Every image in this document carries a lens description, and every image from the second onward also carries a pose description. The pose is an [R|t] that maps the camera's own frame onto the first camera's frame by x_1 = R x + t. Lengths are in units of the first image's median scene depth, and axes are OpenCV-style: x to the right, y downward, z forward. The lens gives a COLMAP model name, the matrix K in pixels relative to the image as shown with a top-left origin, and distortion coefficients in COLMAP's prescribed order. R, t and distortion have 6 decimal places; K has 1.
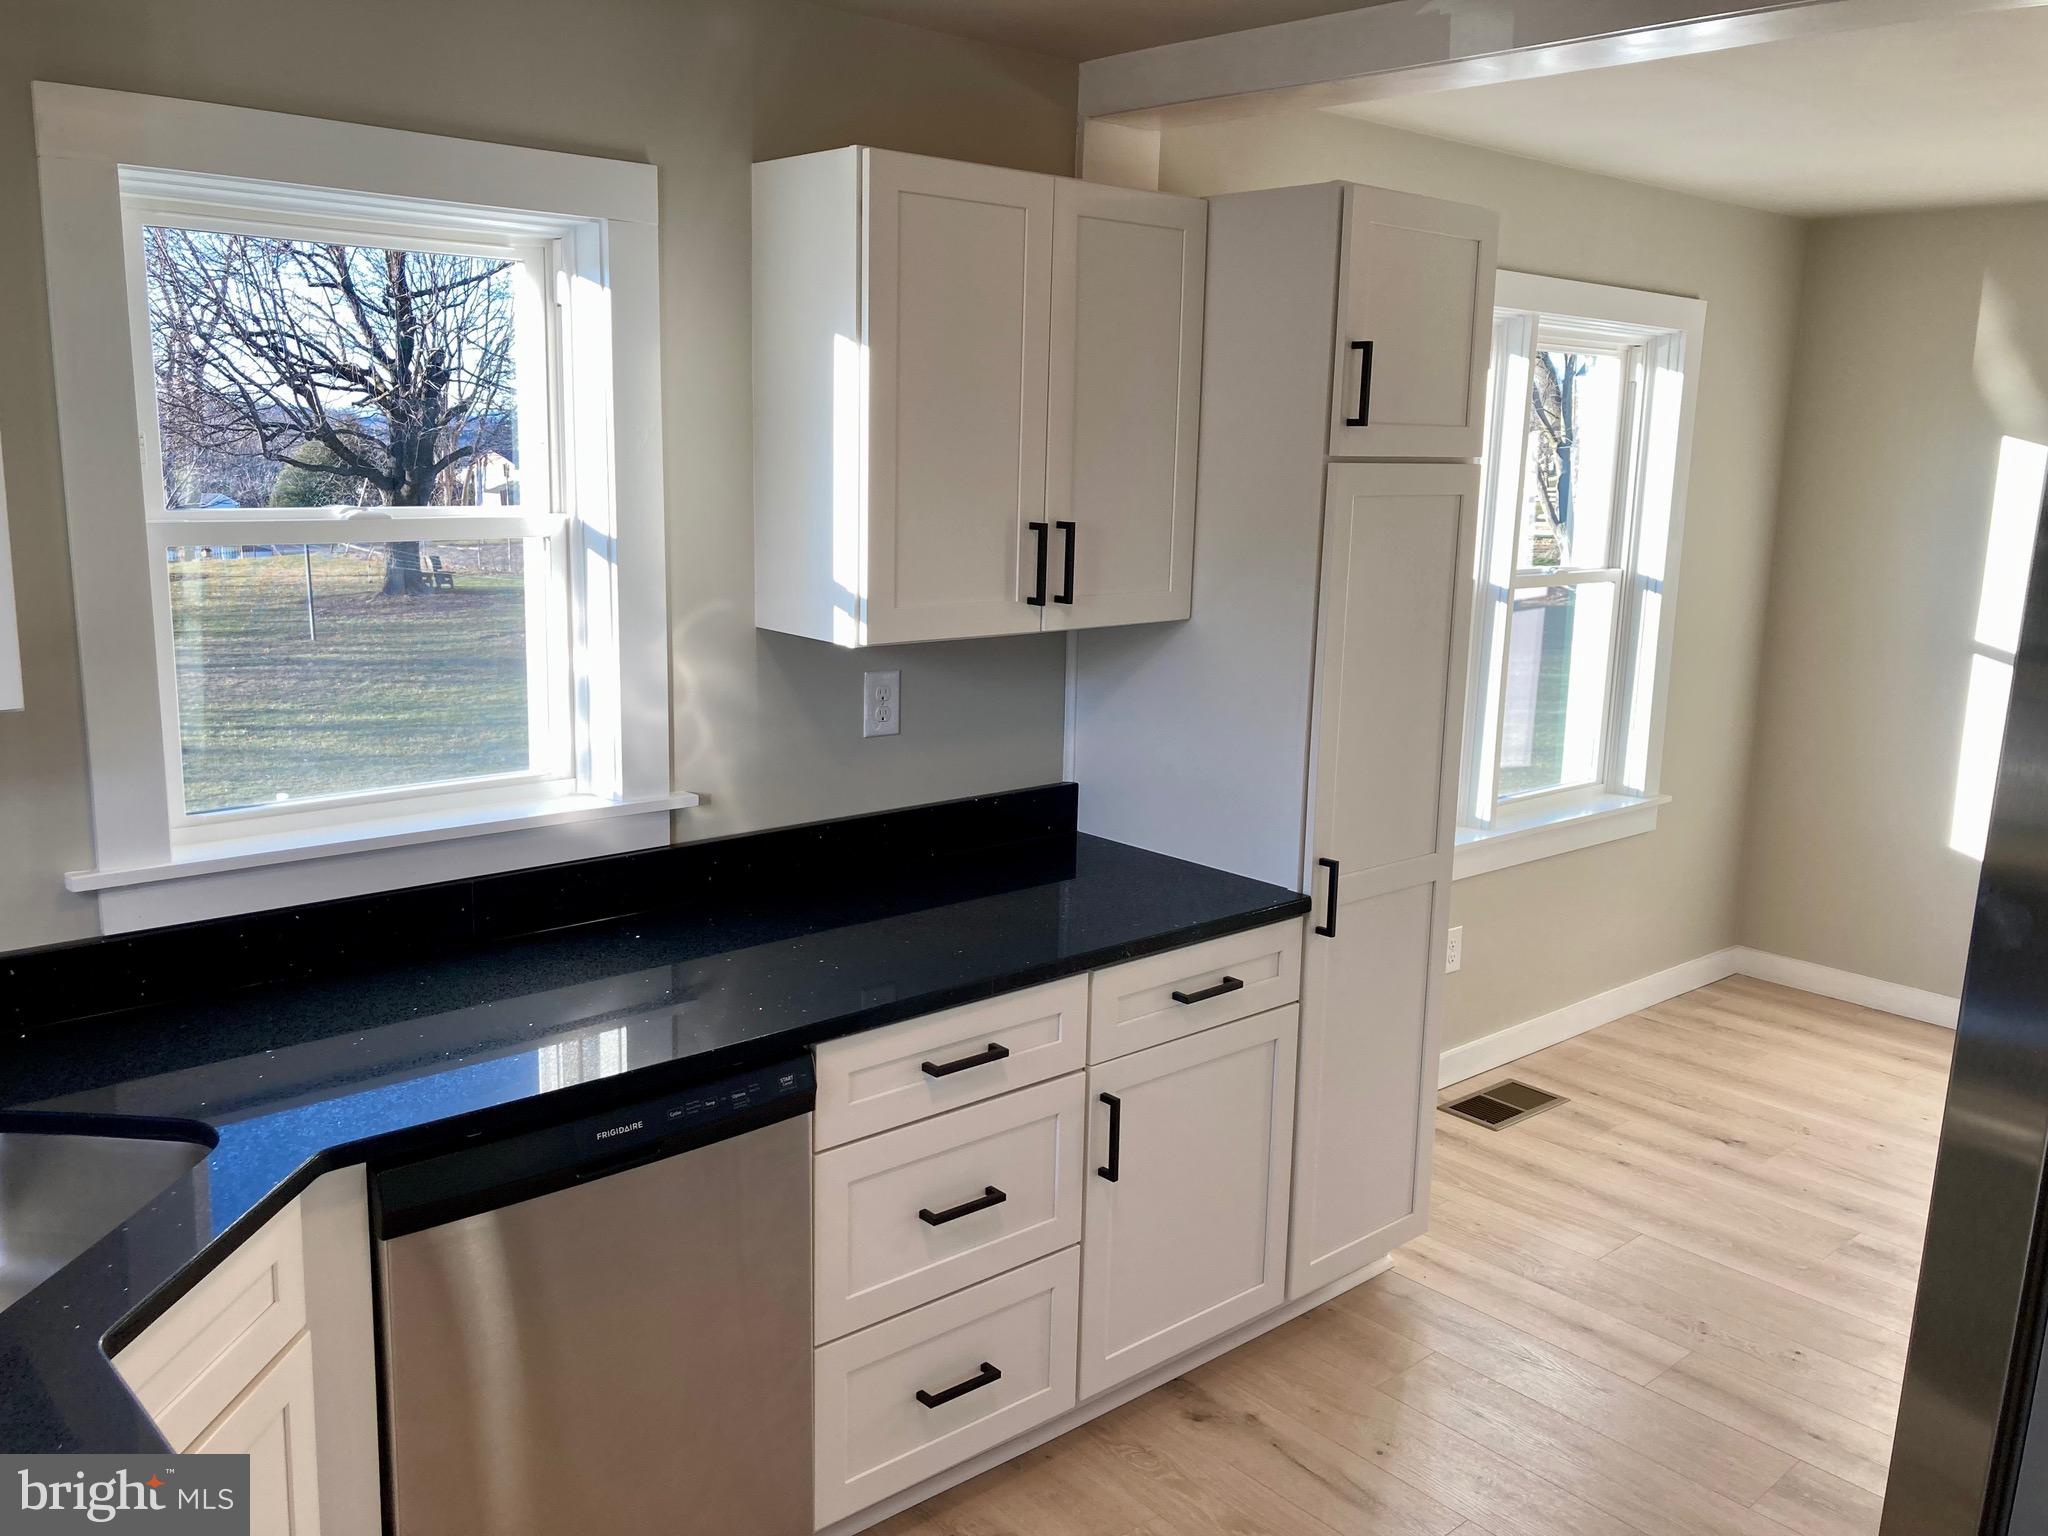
lens RADIAL K [[1692.4, 0, 1033.5], [0, 1692.4, 769.8], [0, 0, 1]] dist [0.012495, 0.001210]
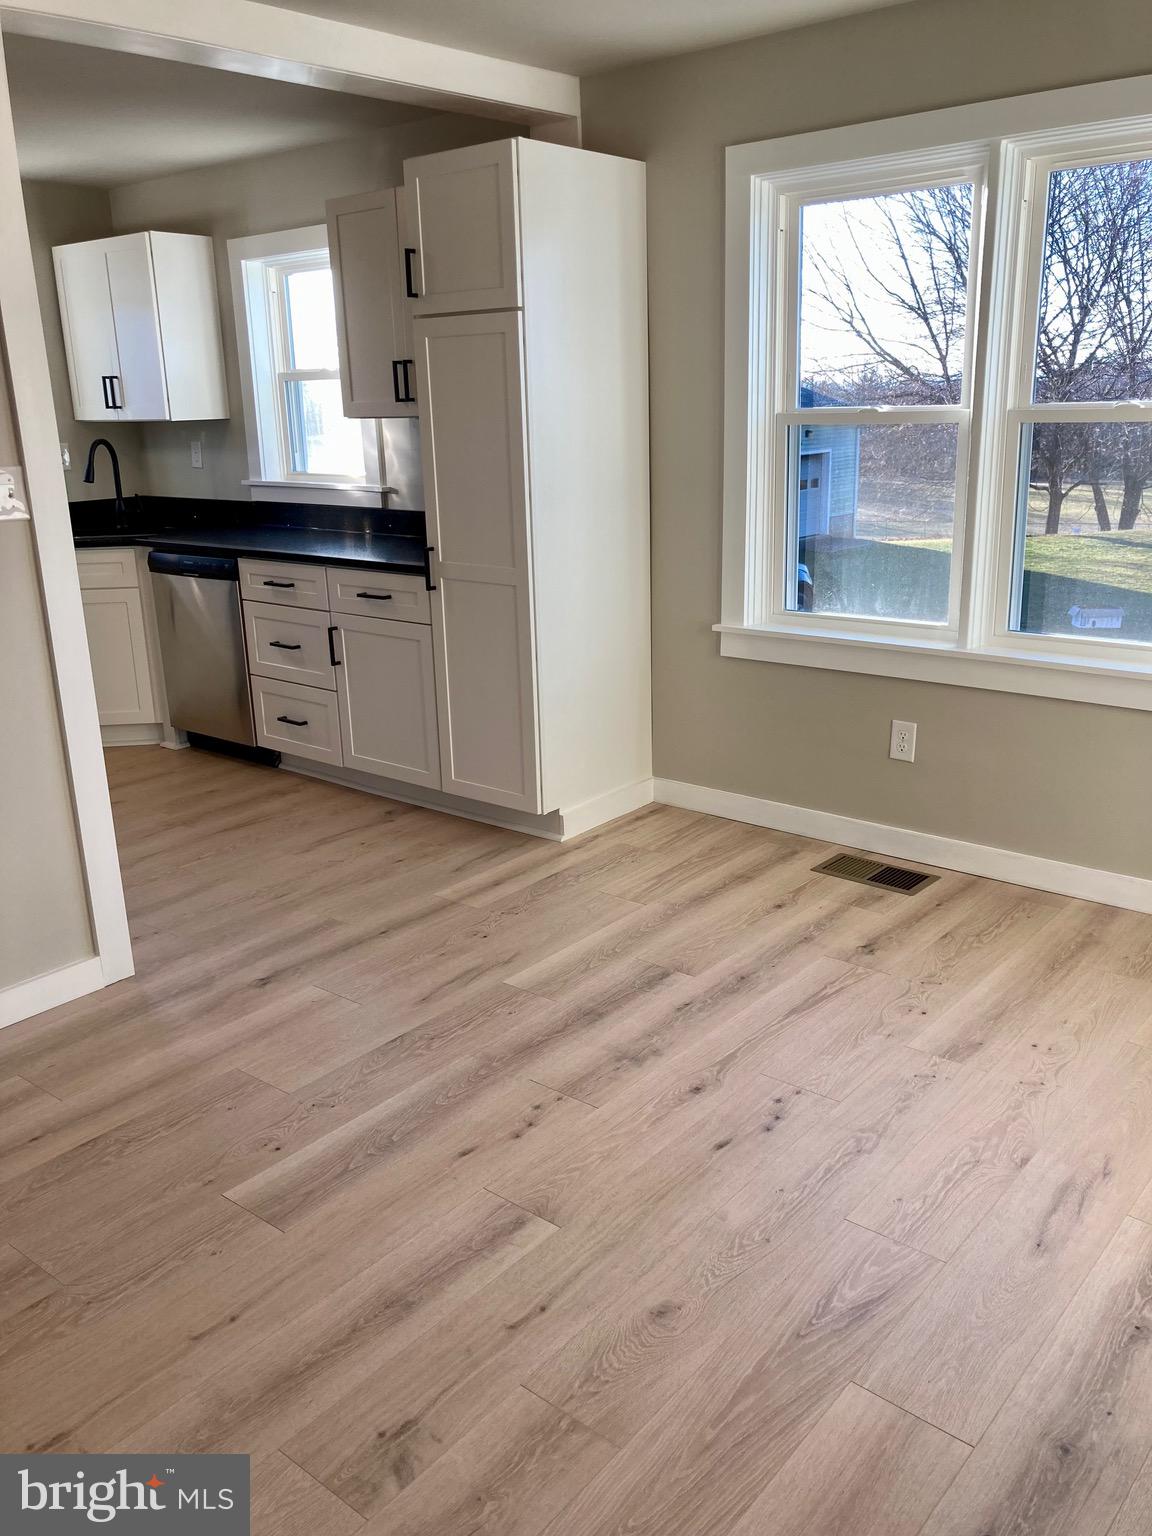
lens RADIAL K [[1247.4, 0, 558.4], [0, 1247.4, 789.4], [0, 0, 1]] dist [-0.000322, -0.001461]
pose [[0.133770, 0.277629, -0.951329, 1.123626], [-0.156982, 0.953773, 0.256268, -0.047498], [0.978500, 0.115061, 0.171169, 0.676619]]
